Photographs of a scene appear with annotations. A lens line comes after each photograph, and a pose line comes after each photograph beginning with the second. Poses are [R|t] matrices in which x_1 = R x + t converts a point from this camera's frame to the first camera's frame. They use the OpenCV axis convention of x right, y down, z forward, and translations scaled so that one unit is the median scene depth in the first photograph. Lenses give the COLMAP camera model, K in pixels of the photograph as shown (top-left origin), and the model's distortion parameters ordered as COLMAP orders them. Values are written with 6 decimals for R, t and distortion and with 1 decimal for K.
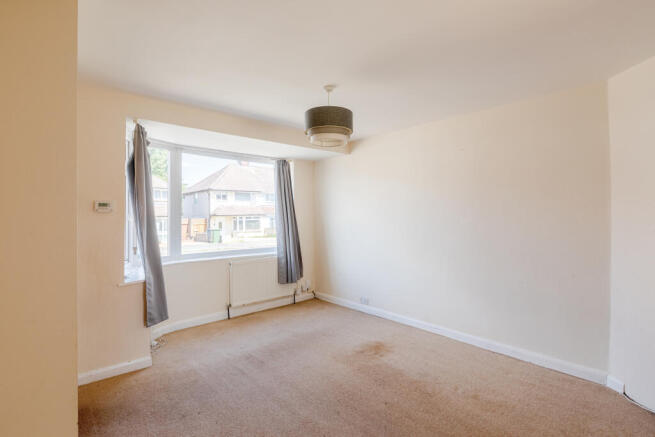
lens RADIAL K [[318.7, 0, 329.1], [0, 318.7, 215.1], [0, 0, 1]] dist [-0.004201, 0.001248]
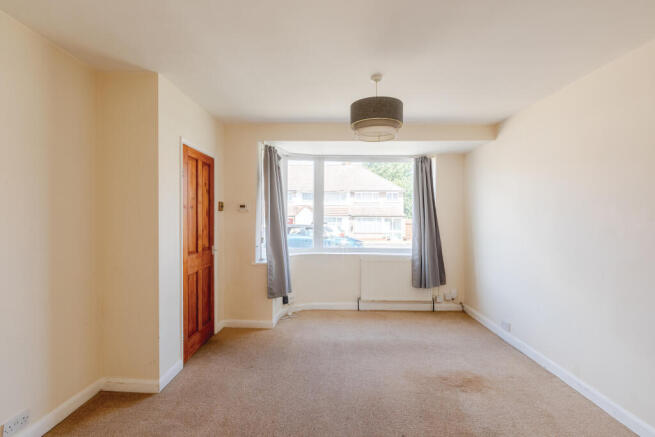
lens RADIAL K [[318.7, 0, 329.1], [0, 318.7, 223.2], [0, 0, 1]] dist [-0.004201, 0.001248]
pose [[0.726037, 0.025552, -0.687181, 0.347732], [-0.010247, 0.999600, 0.026343, 0.001380], [0.687580, -0.012085, 0.726008, 0.145126]]
